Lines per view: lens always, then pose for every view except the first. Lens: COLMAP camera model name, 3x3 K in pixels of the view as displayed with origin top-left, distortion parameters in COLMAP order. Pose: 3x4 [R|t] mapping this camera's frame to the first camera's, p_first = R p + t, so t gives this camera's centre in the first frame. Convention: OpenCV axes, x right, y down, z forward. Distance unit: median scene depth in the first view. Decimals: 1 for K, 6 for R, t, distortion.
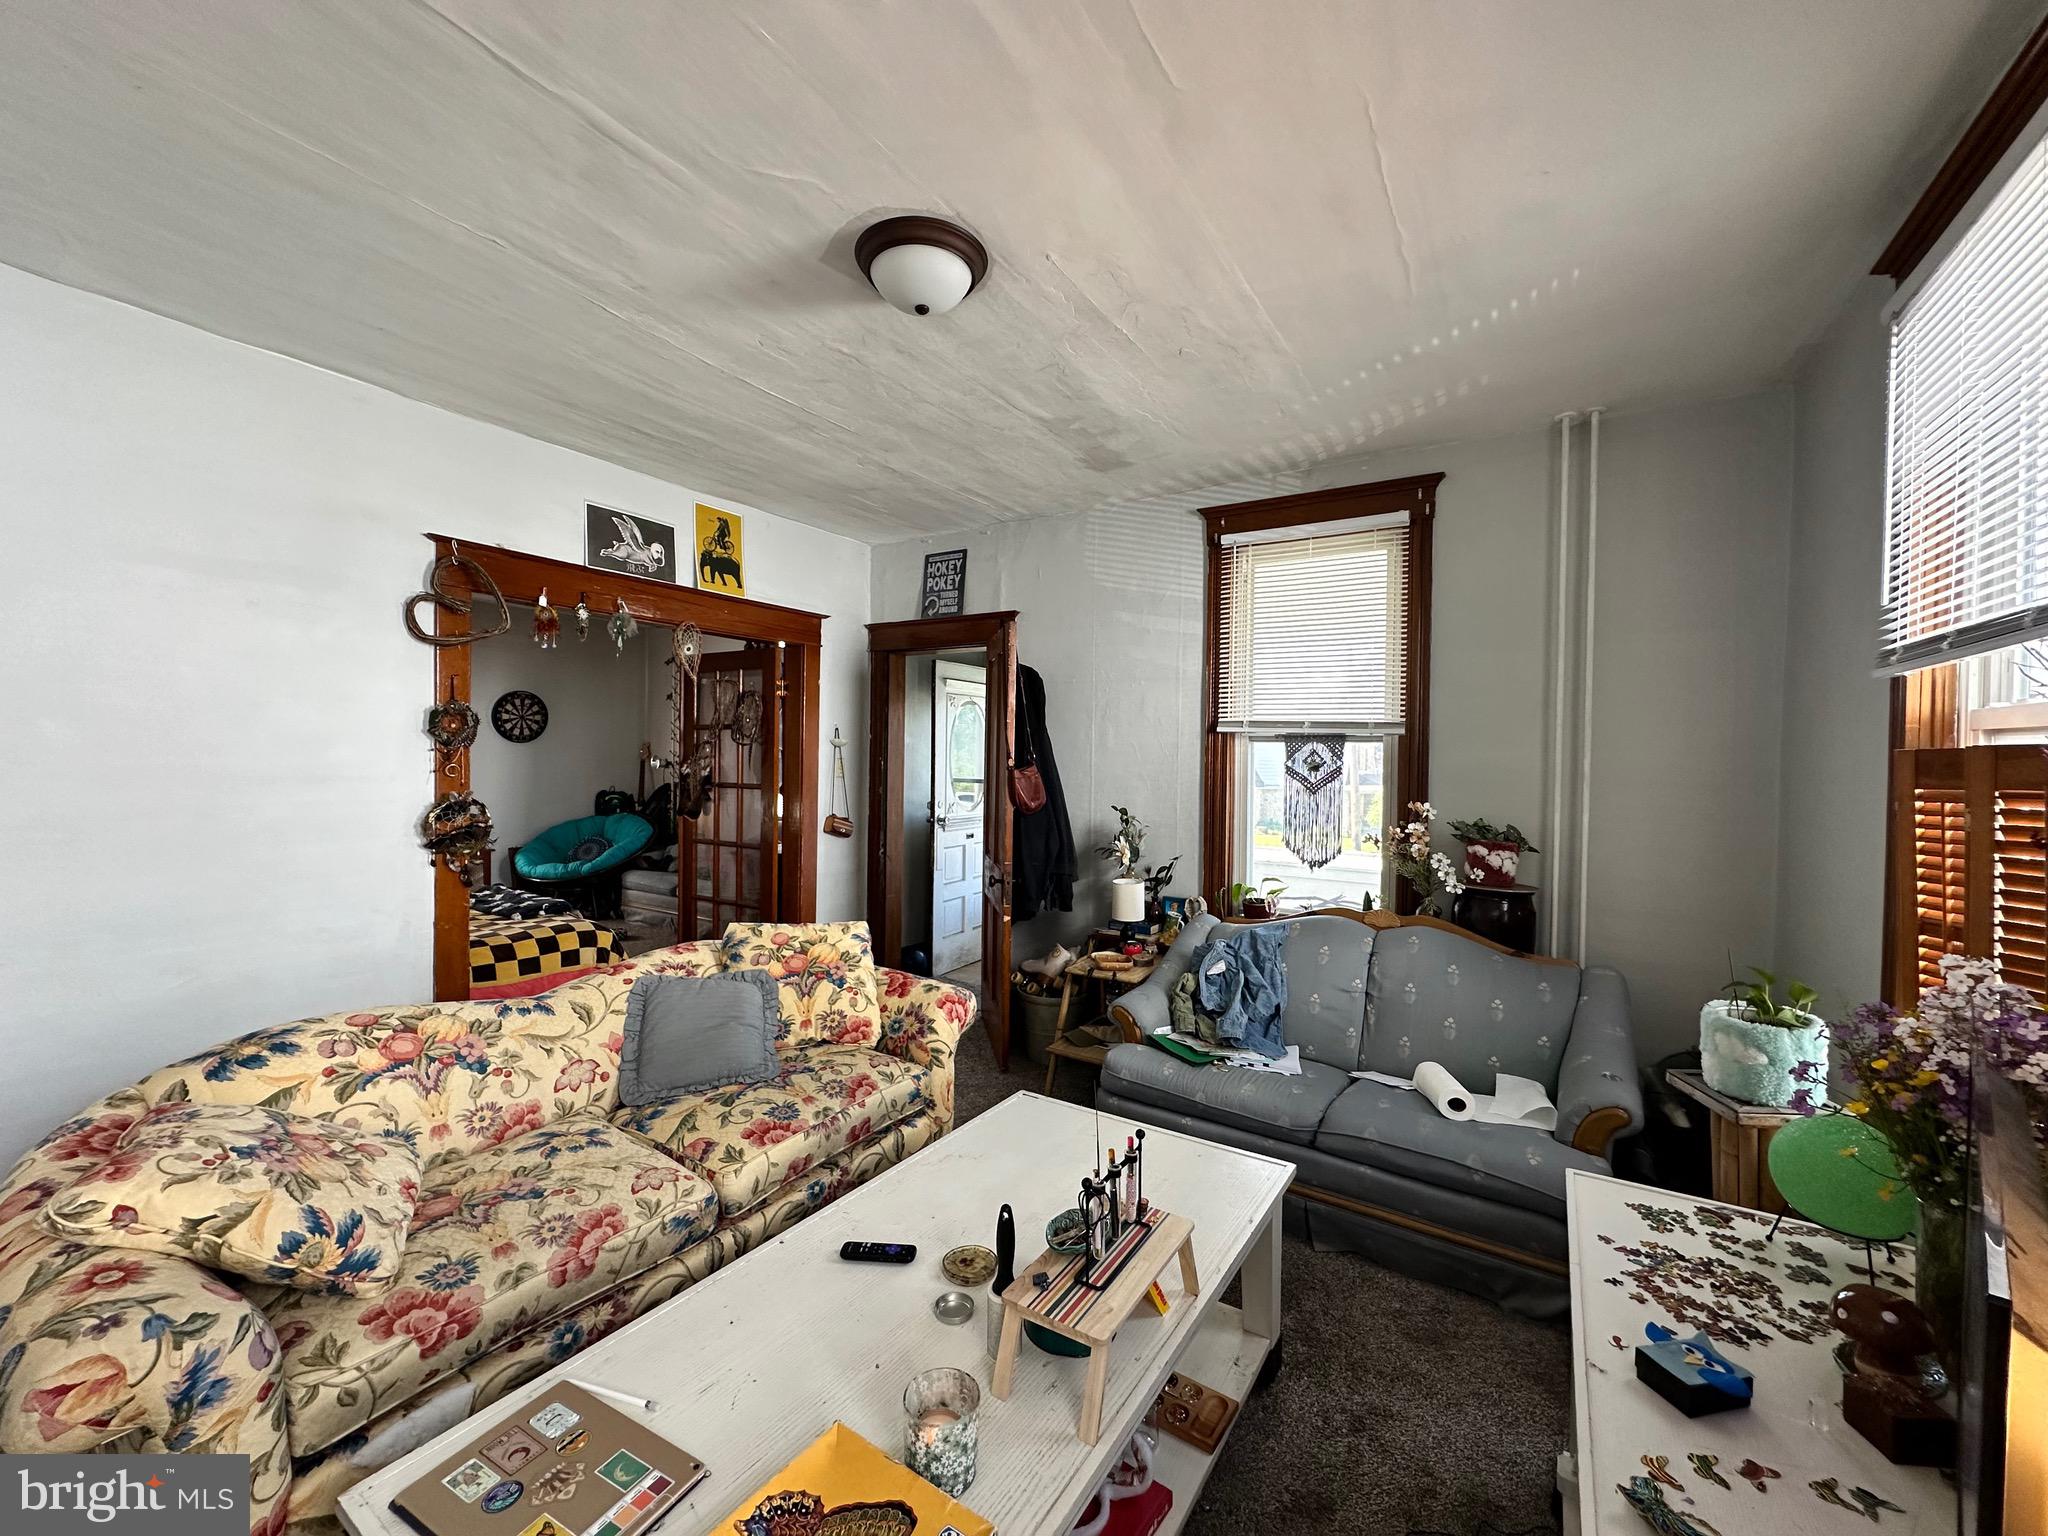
lens RADIAL K [[816.5, 0, 1030.8], [0, 816.5, 769.5], [0, 0, 1]] dist [-0.005867, 0.000306]
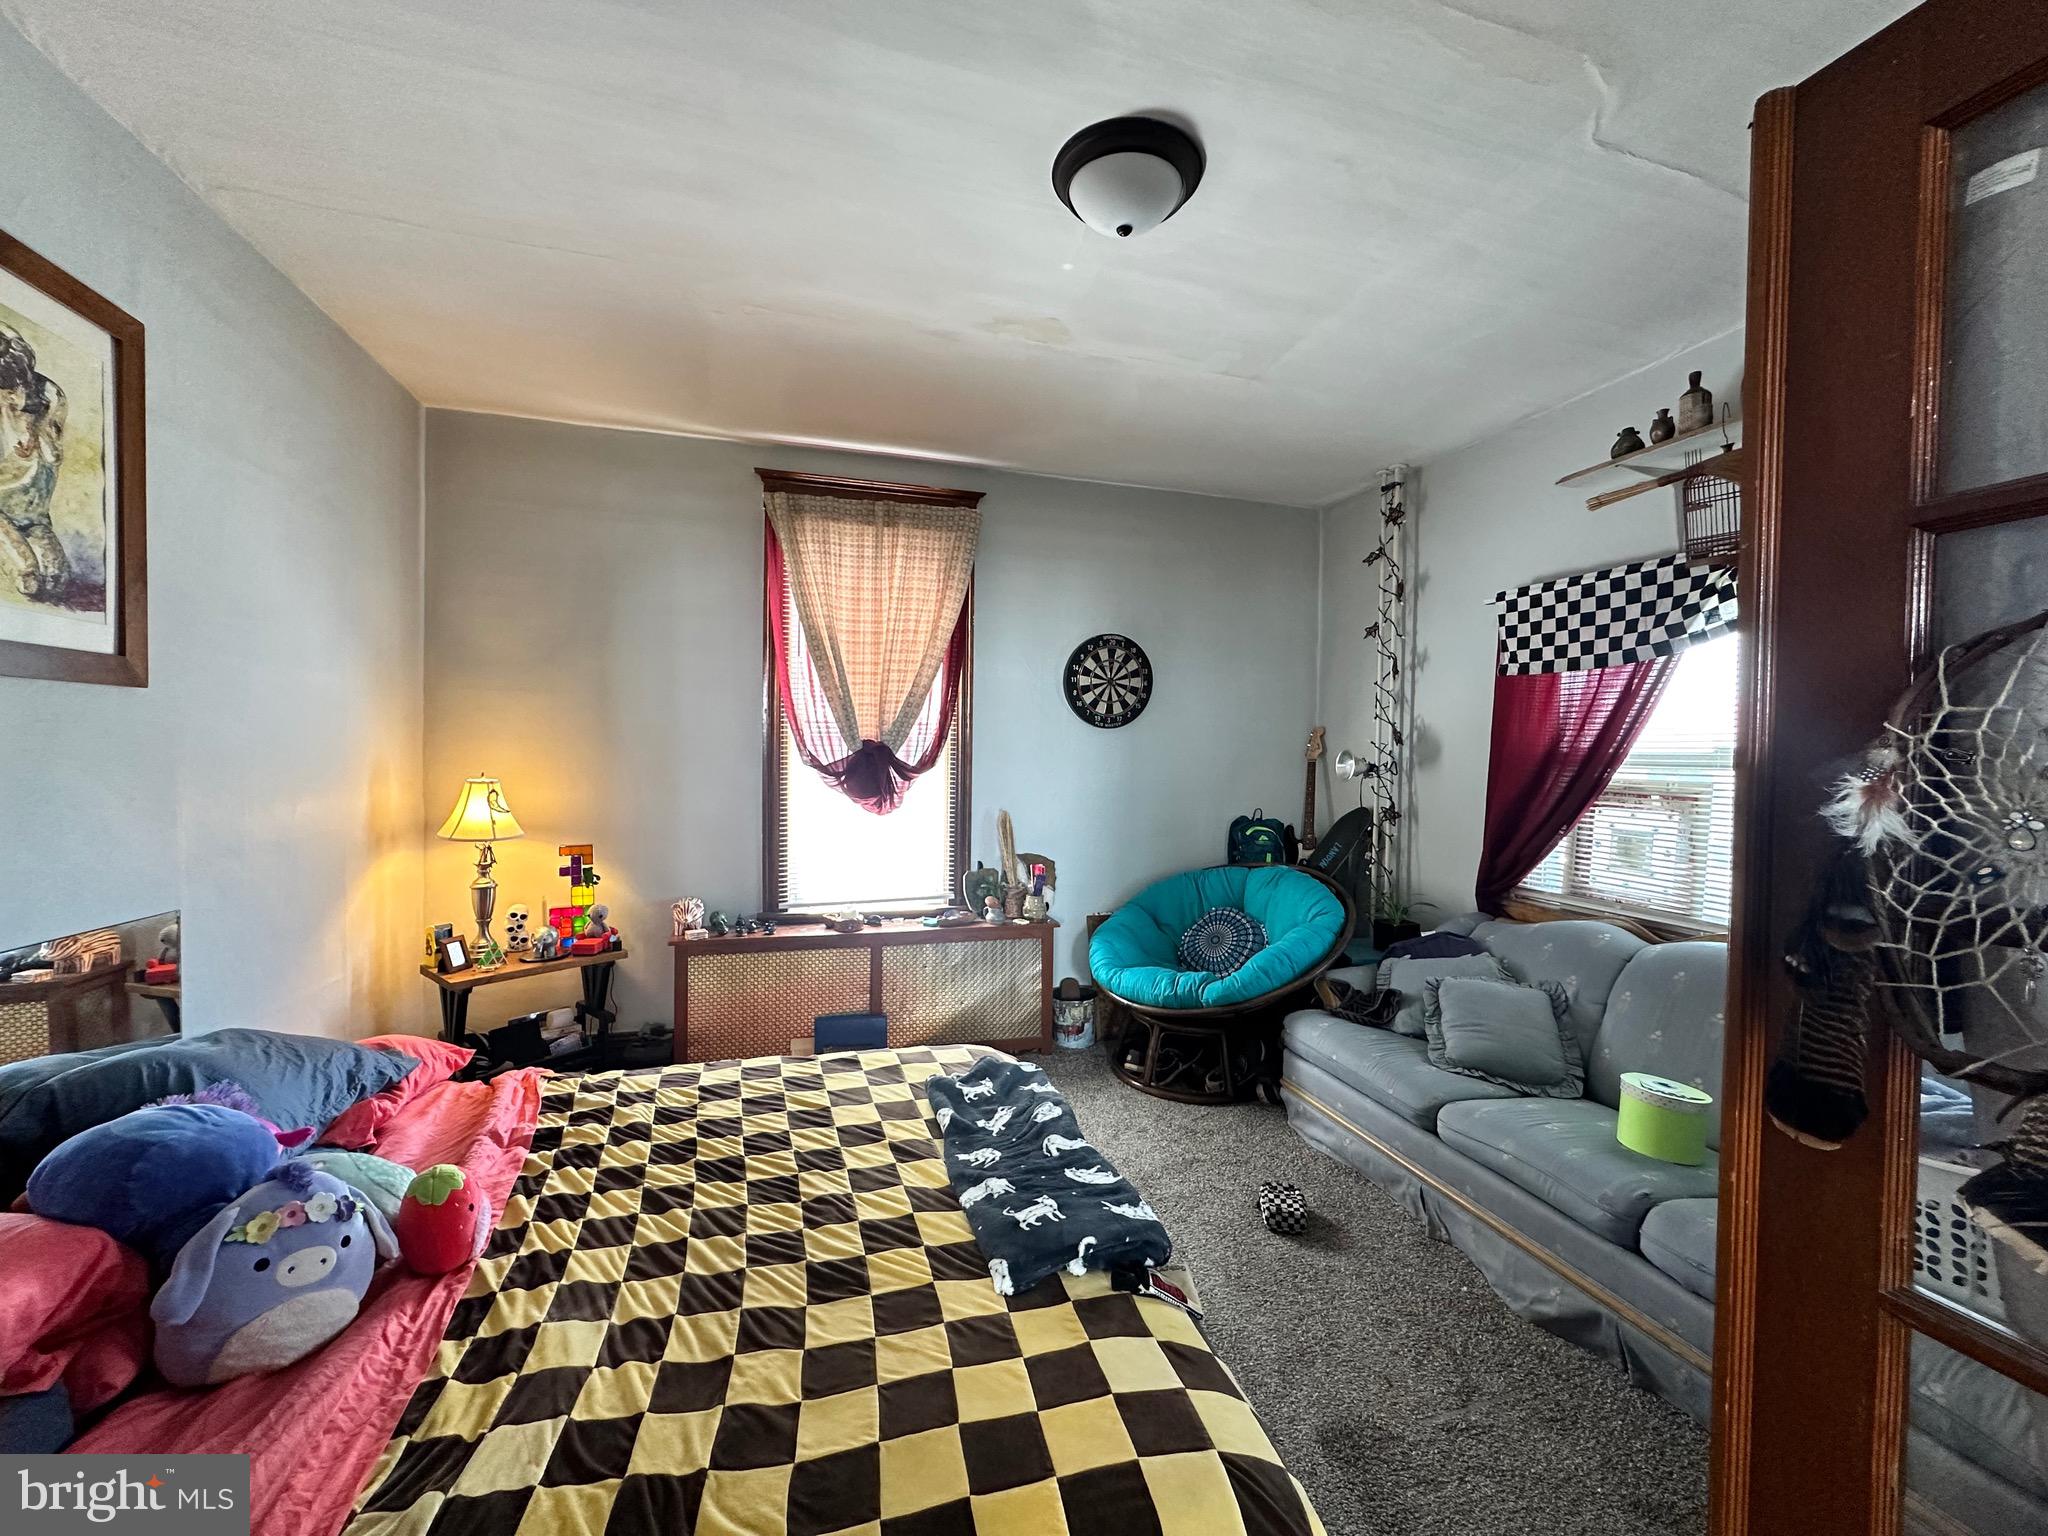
lens RADIAL K [[816.5, 0, 1025.9], [0, 816.5, 771.2], [0, 0, 1]] dist [-0.005867, 0.000306]
pose [[0.750198, 0.012282, -0.661099, -0.299374], [-0.013671, 0.999902, 0.003063, -0.004744], [0.661072, 0.006740, 0.750292, 0.544051]]
